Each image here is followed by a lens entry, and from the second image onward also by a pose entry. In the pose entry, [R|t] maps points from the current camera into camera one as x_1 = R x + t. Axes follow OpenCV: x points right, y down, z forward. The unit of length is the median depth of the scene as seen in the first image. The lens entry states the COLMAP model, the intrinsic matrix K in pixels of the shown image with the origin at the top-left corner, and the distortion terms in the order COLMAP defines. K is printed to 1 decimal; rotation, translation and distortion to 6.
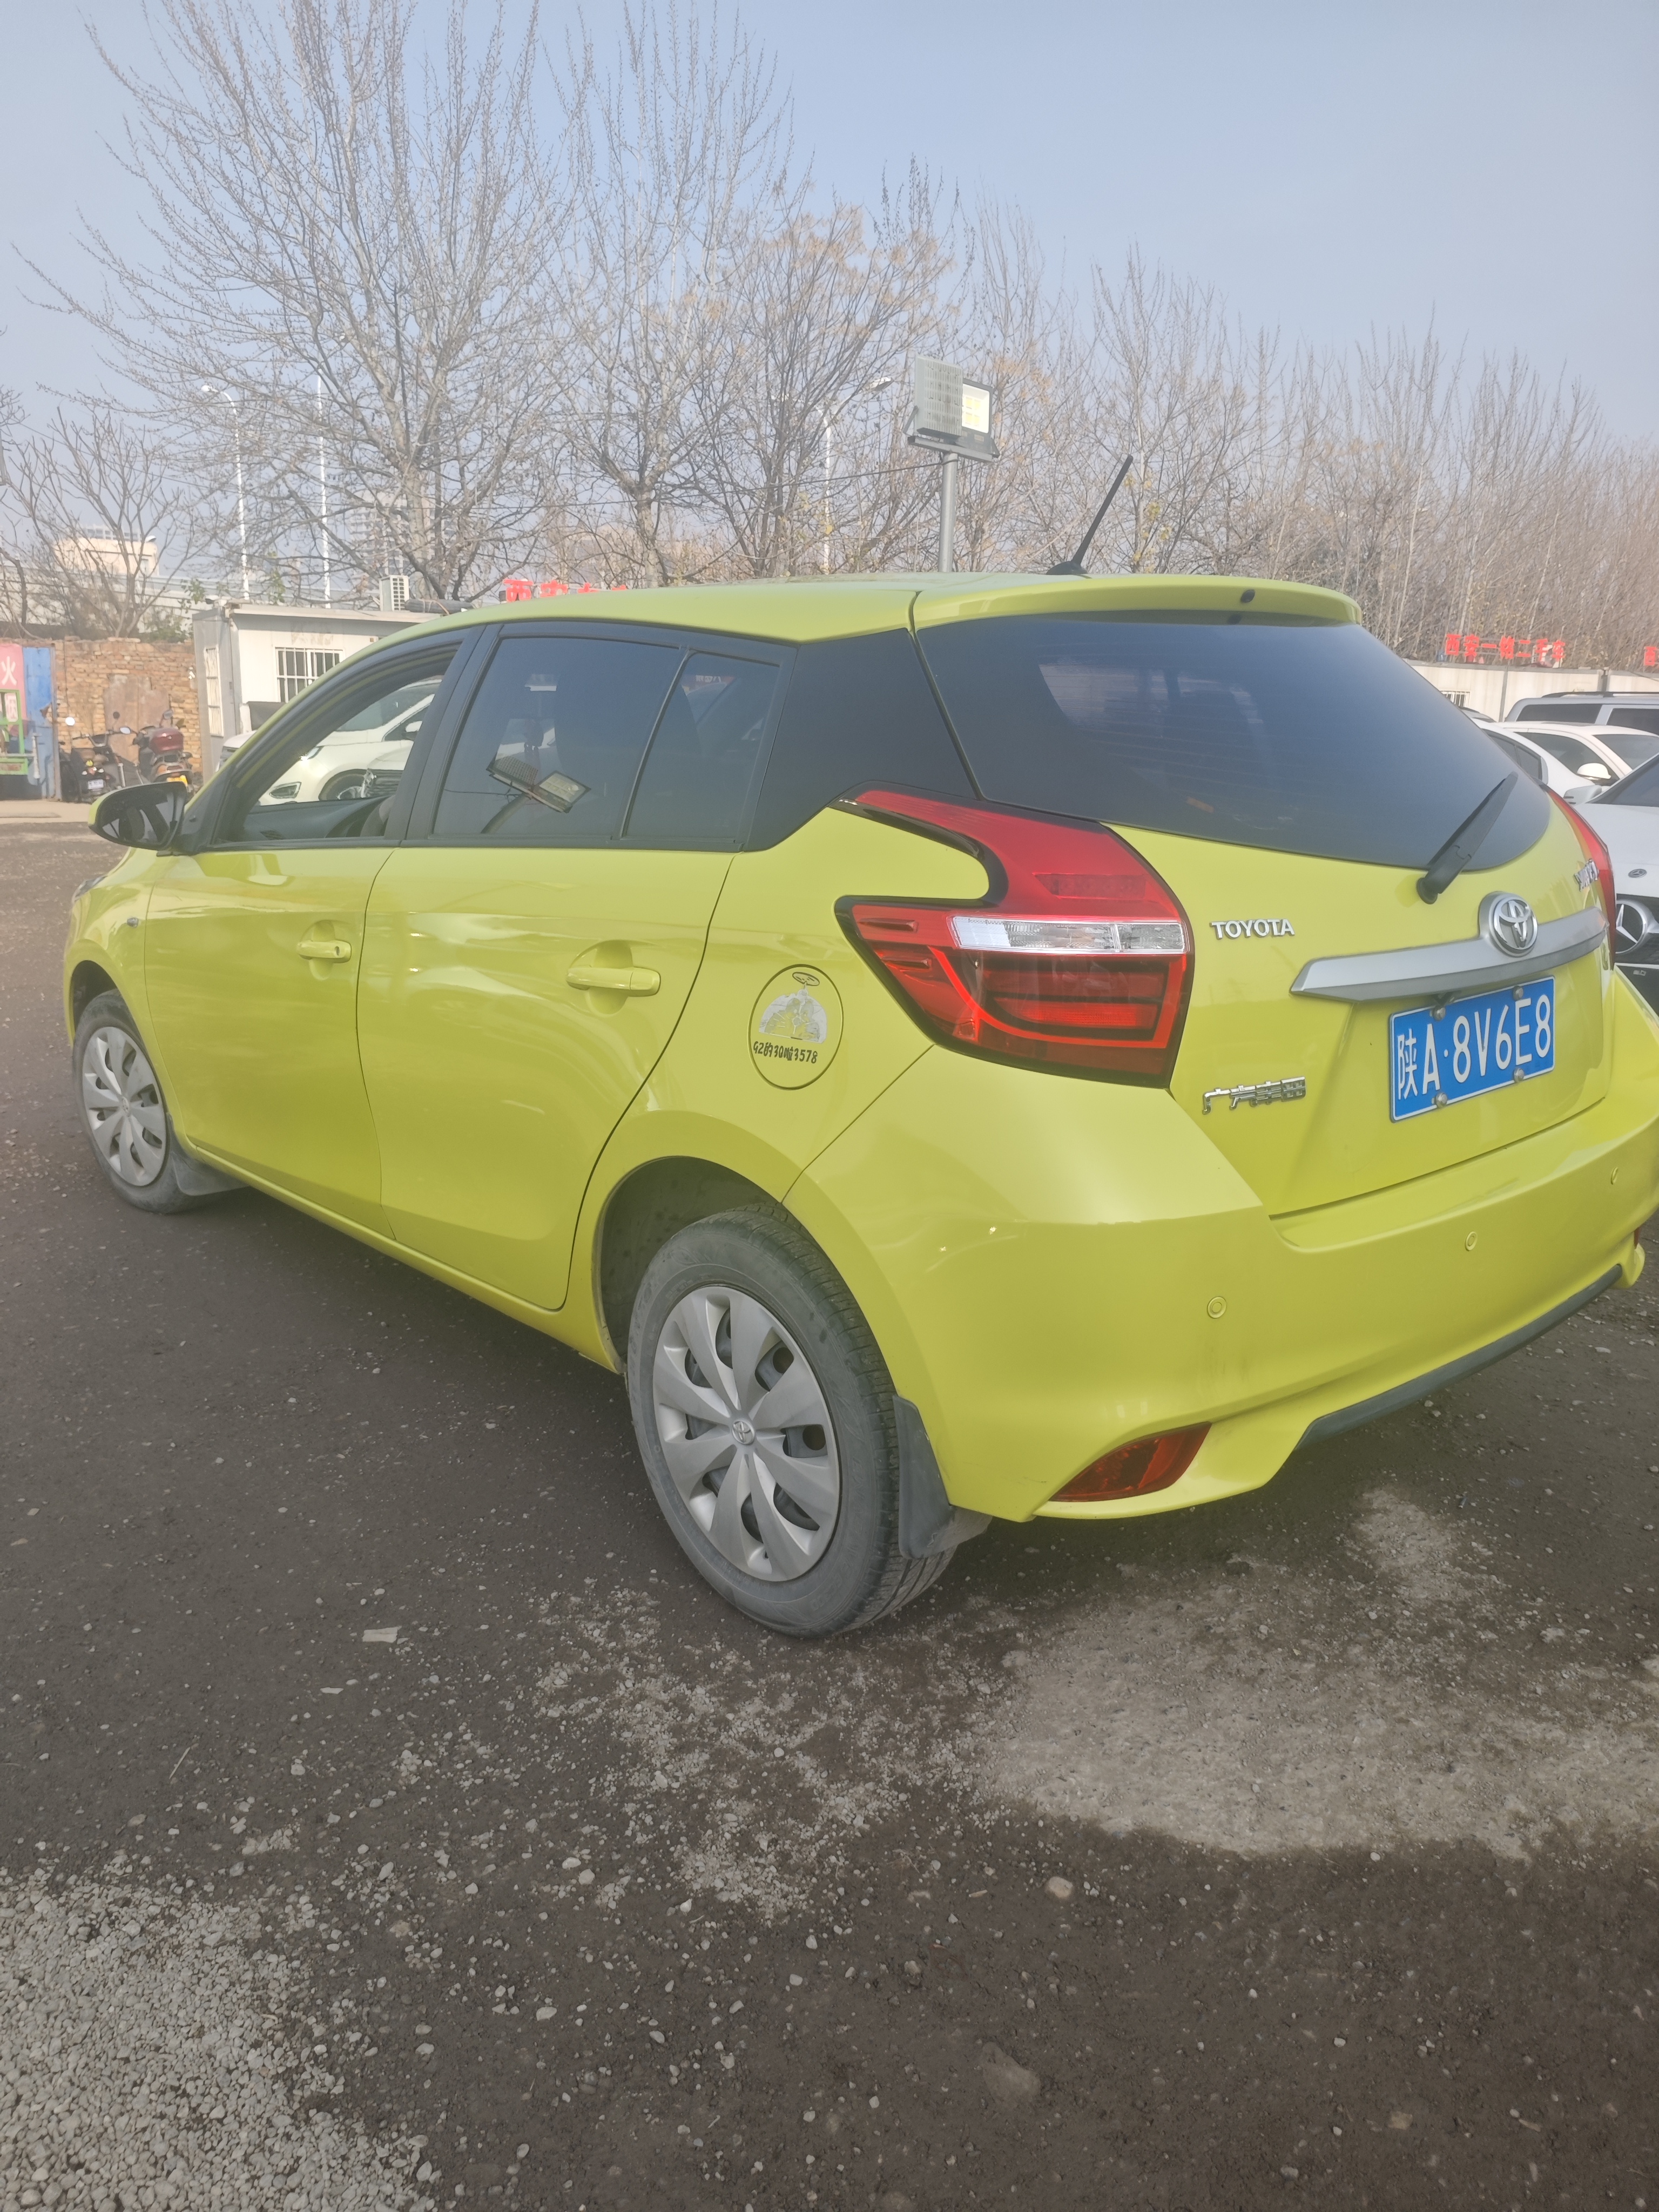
lens RADIAL K [[1562.9, 0, 834.2], [0, 1562.9, 1101.4], [0, 0, 1]] dist [0.008962, -0.006310]
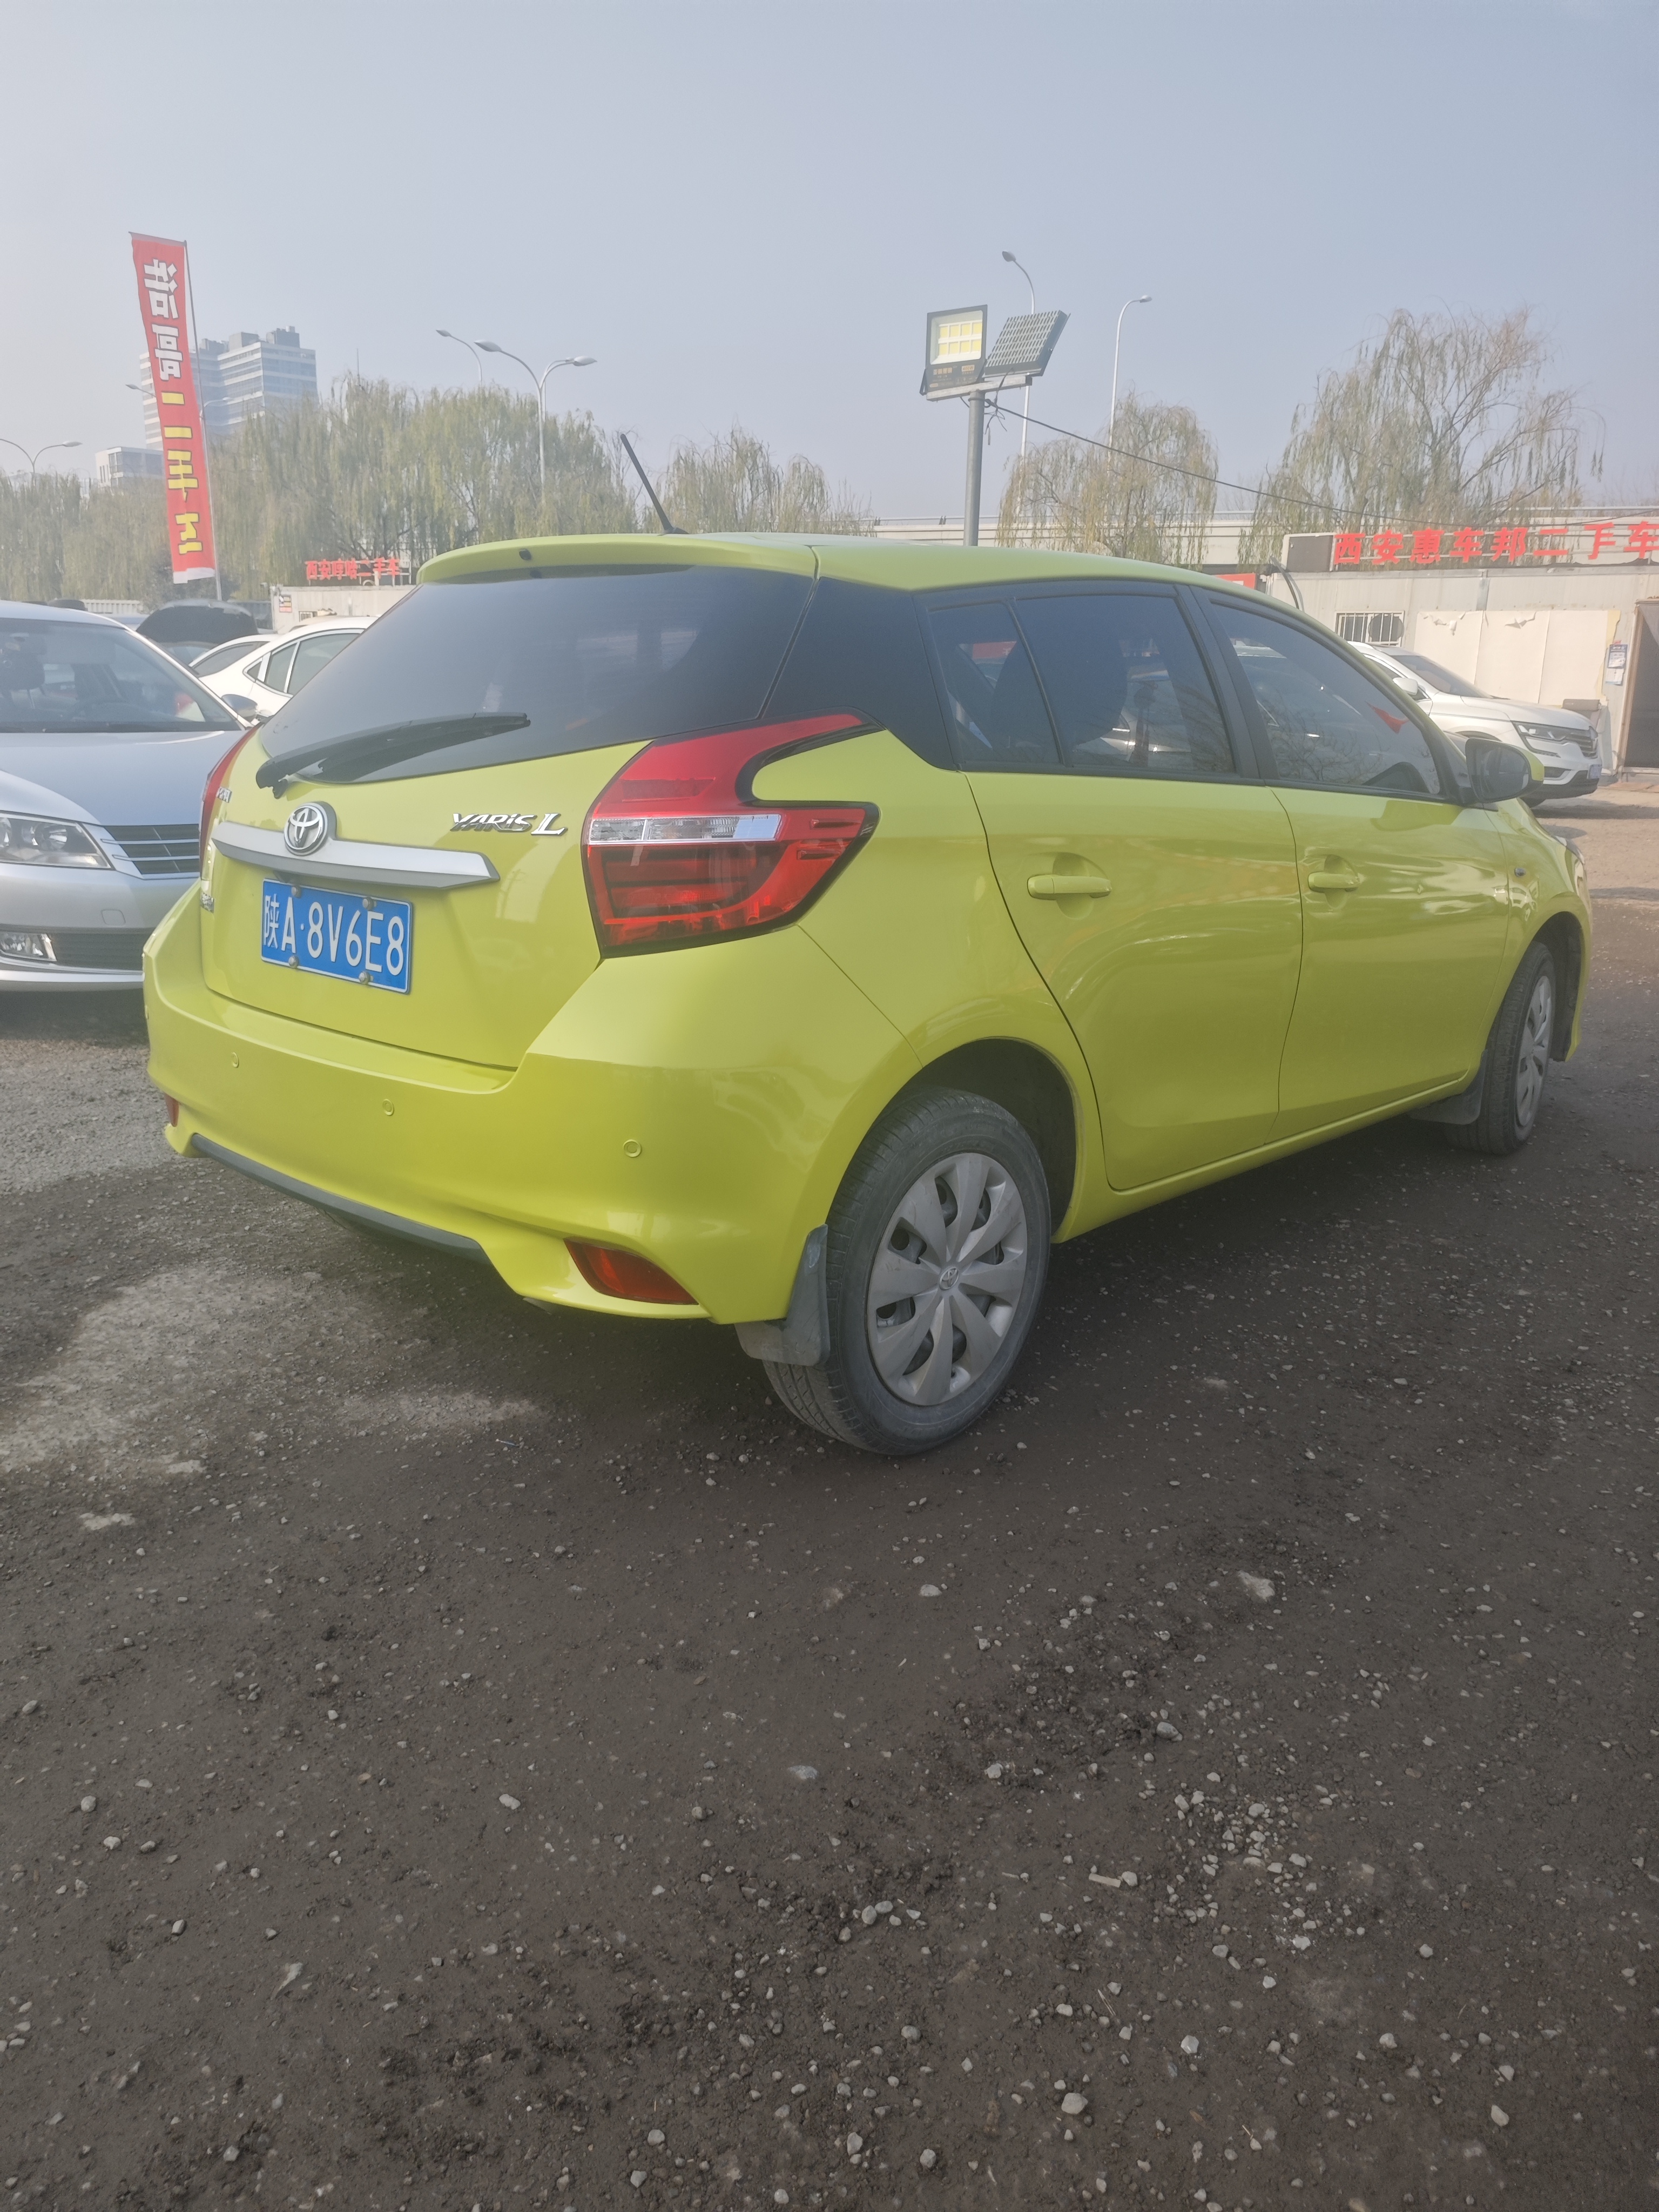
lens RADIAL K [[1562.9, 0, 851.5], [0, 1562.9, 1103.8], [0, 0, 1]] dist [0.008962, -0.006310]
pose [[0.144011, 0.258342, -0.955259, 1.646585], [-0.260673, 0.941132, 0.215223, -0.274300], [0.954626, 0.218016, 0.202876, 1.178440]]
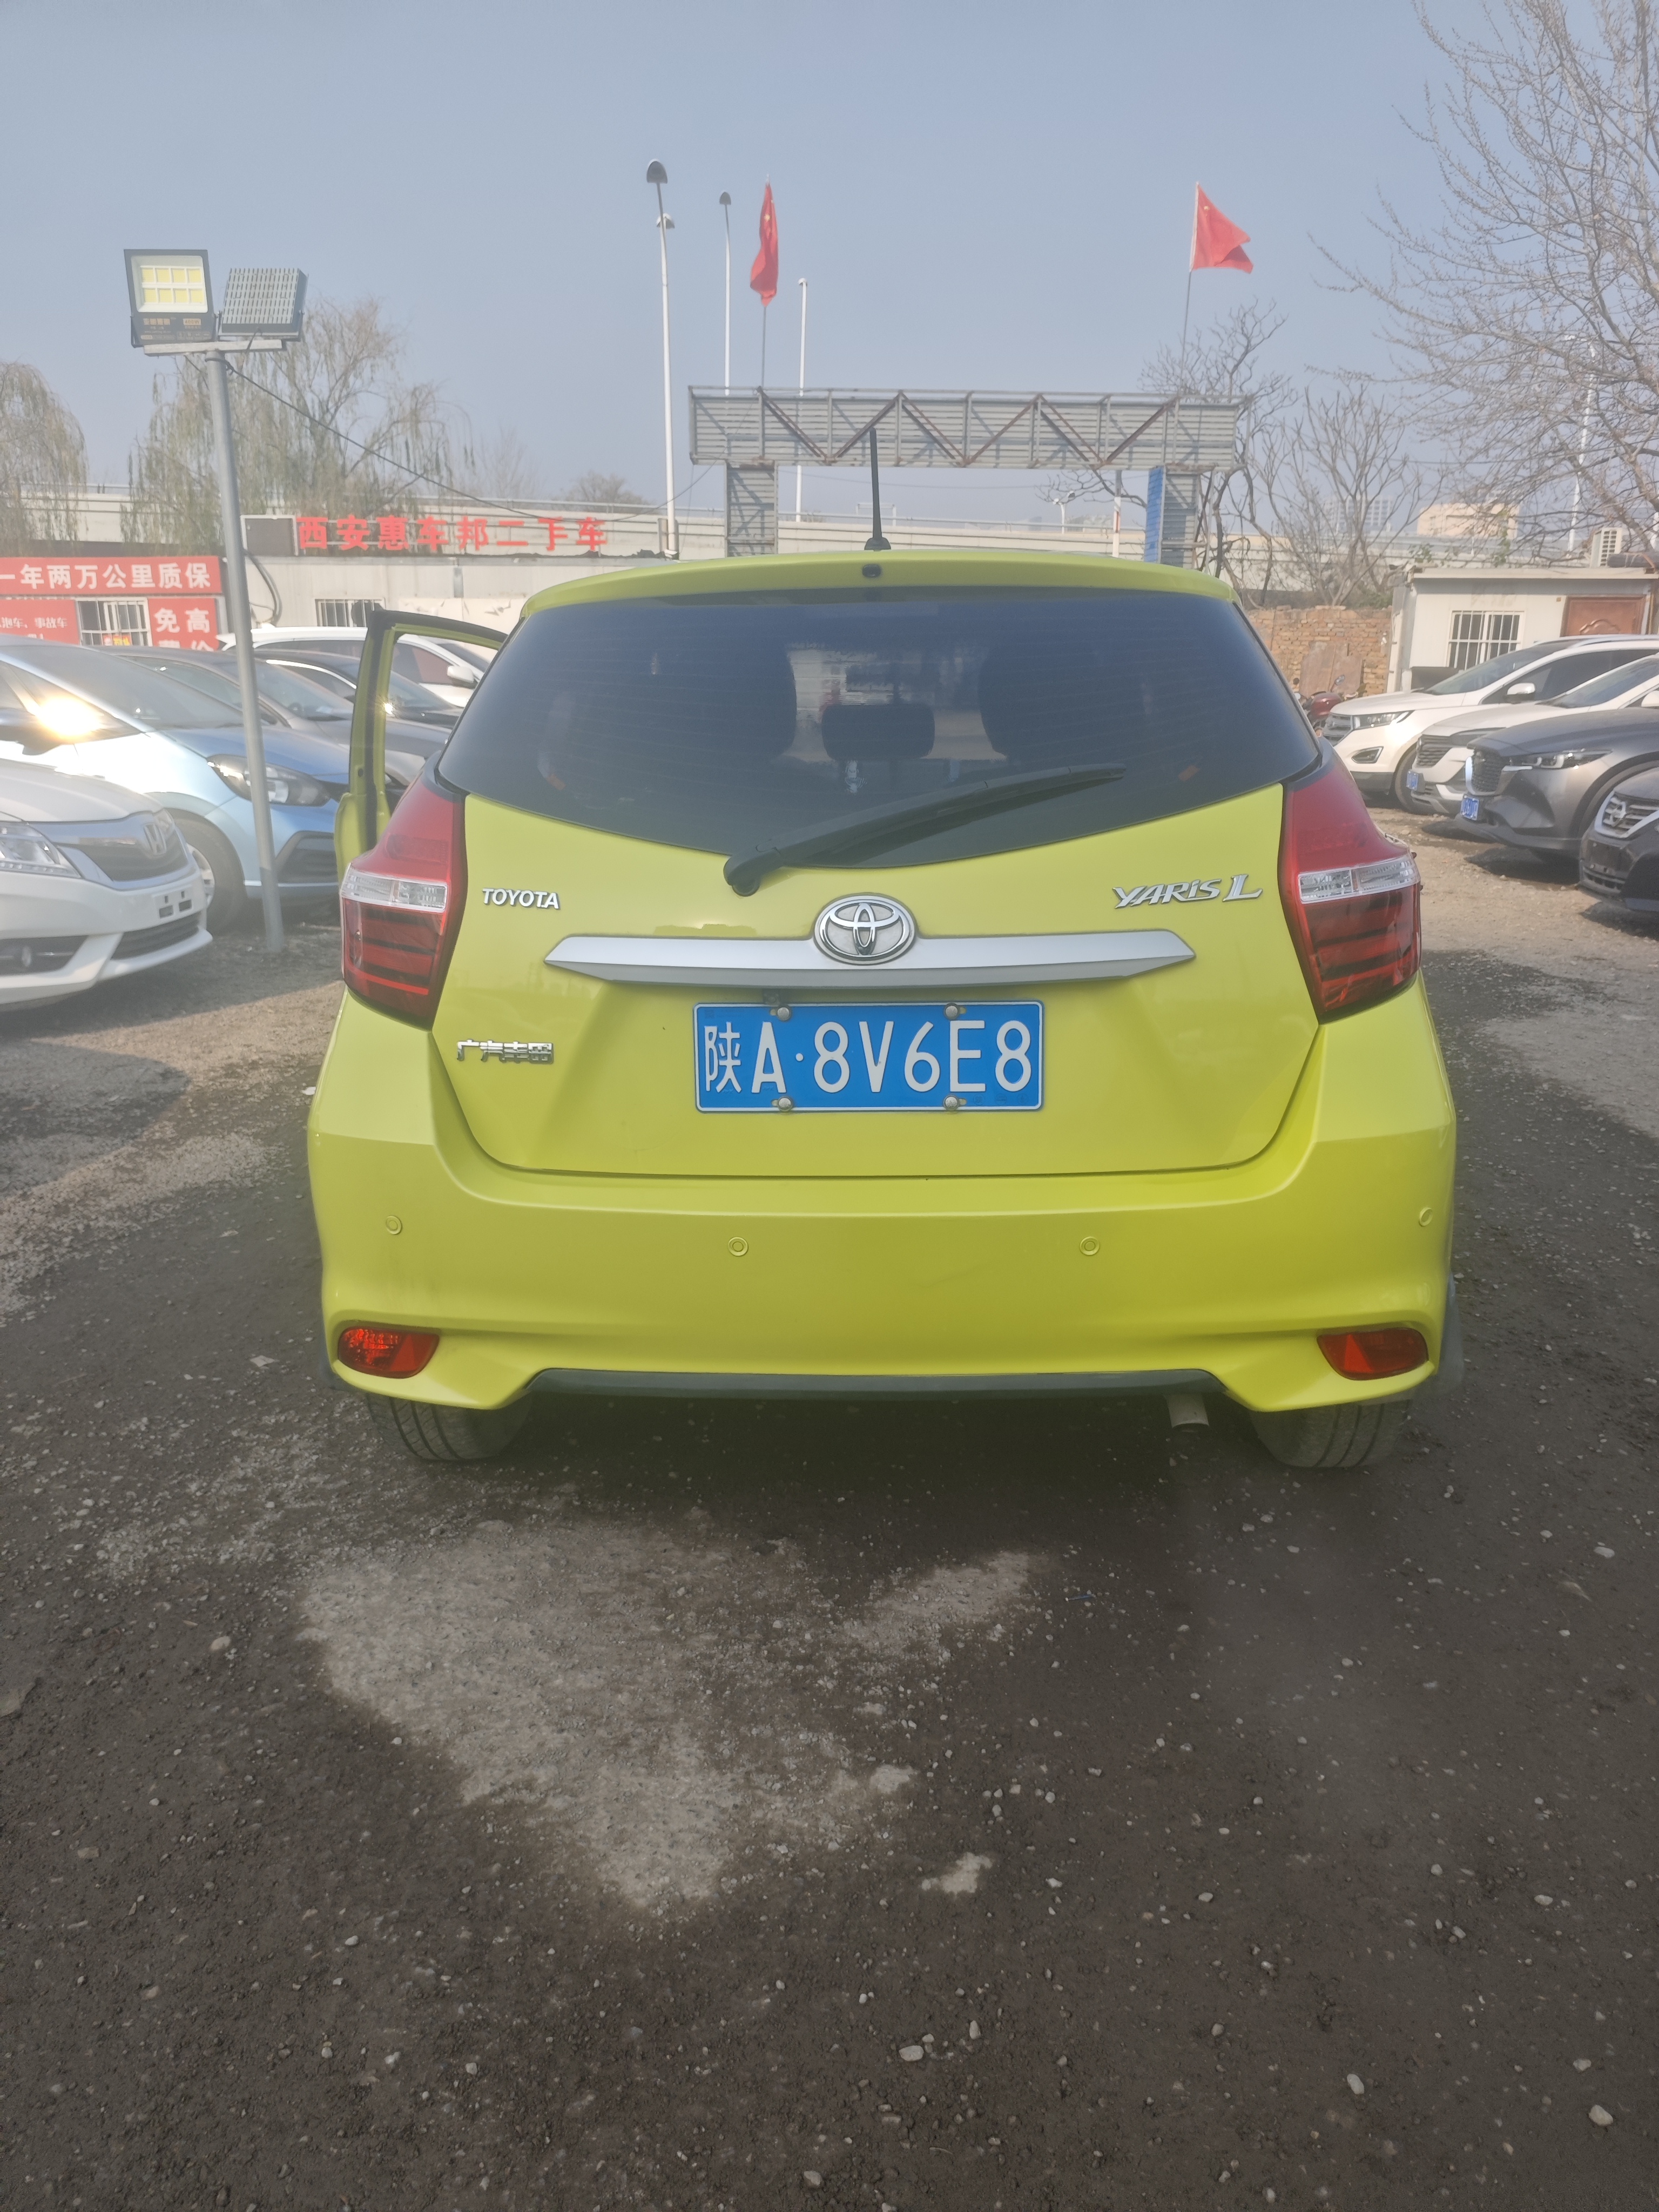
lens RADIAL K [[1562.9, 0, 838.1], [0, 1562.9, 1116.9], [0, 0, 1]] dist [0.008962, -0.006310]
pose [[0.741123, 0.177874, -0.647378, 1.016259], [-0.158056, 0.983388, 0.089252, -0.082376], [0.652499, 0.036175, 0.756925, 0.294346]]
